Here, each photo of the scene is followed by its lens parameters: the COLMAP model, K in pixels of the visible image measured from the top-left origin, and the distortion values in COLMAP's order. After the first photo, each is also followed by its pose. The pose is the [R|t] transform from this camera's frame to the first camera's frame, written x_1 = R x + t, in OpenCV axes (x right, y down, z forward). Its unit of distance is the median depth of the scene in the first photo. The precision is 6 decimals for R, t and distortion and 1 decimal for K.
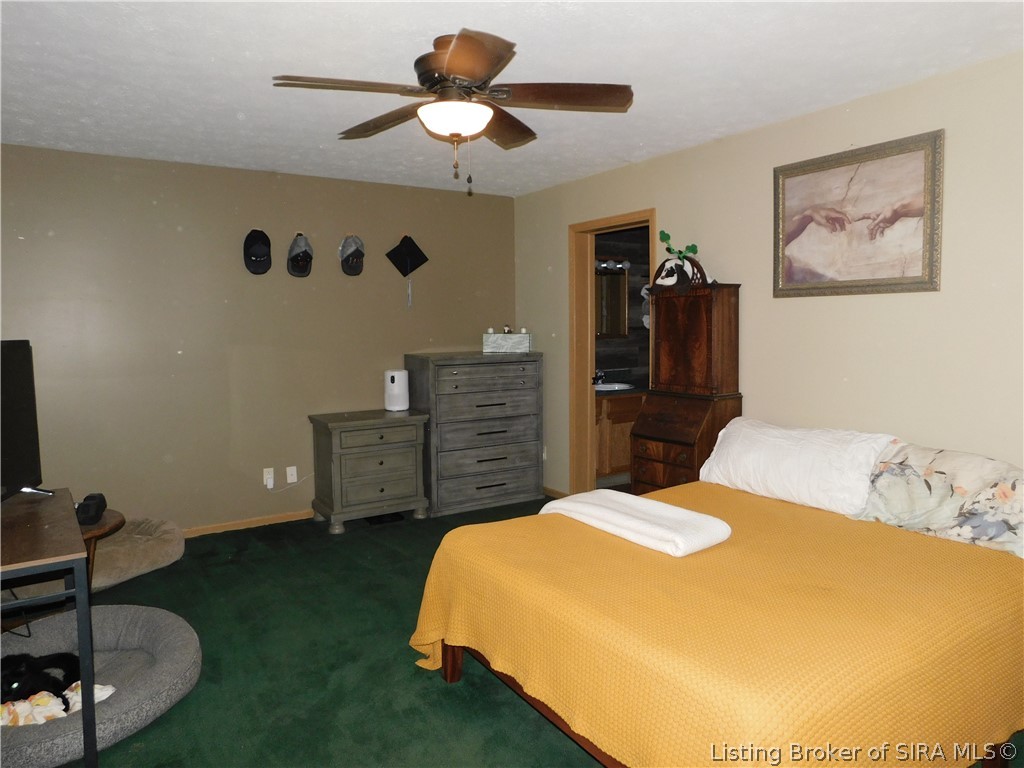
lens RADIAL K [[683.8, 0, 511.9], [0, 683.8, 382.9], [0, 0, 1]] dist [-0.068789, 0.046728]
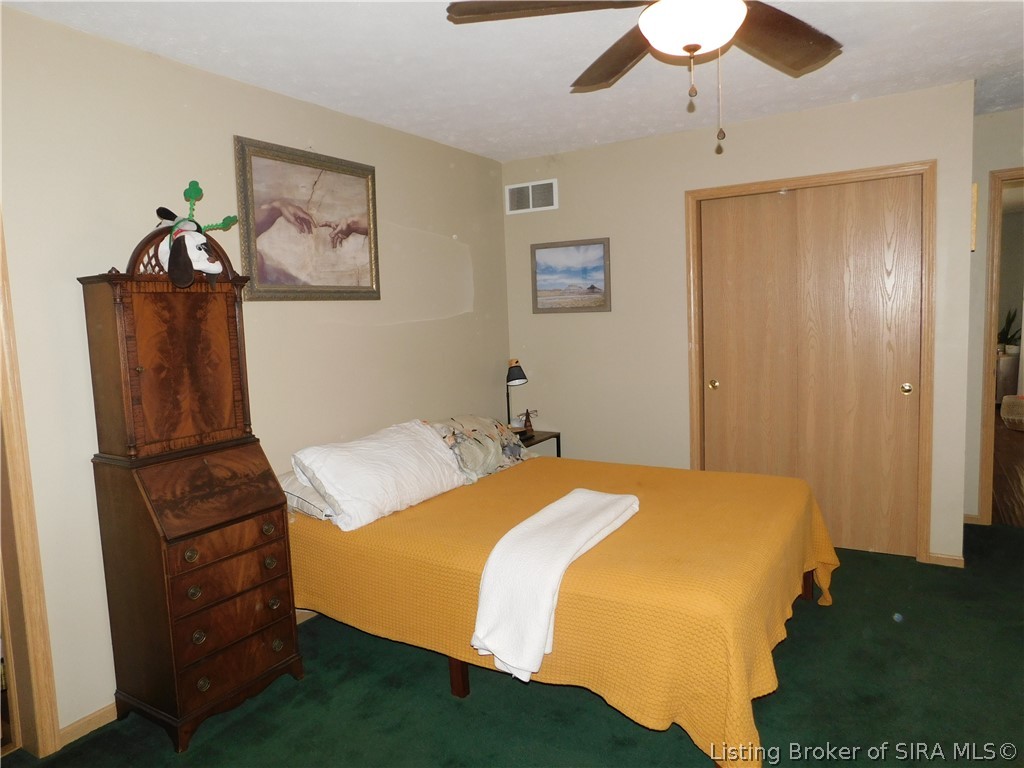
lens RADIAL K [[683.8, 0, 510.9], [0, 683.8, 381.3], [0, 0, 1]] dist [-0.068789, 0.046728]
pose [[-0.435455, -0.059284, 0.898256, -0.518139], [0.118848, 0.985309, 0.122645, -0.103277], [-0.892331, 0.160162, -0.422011, 1.192715]]
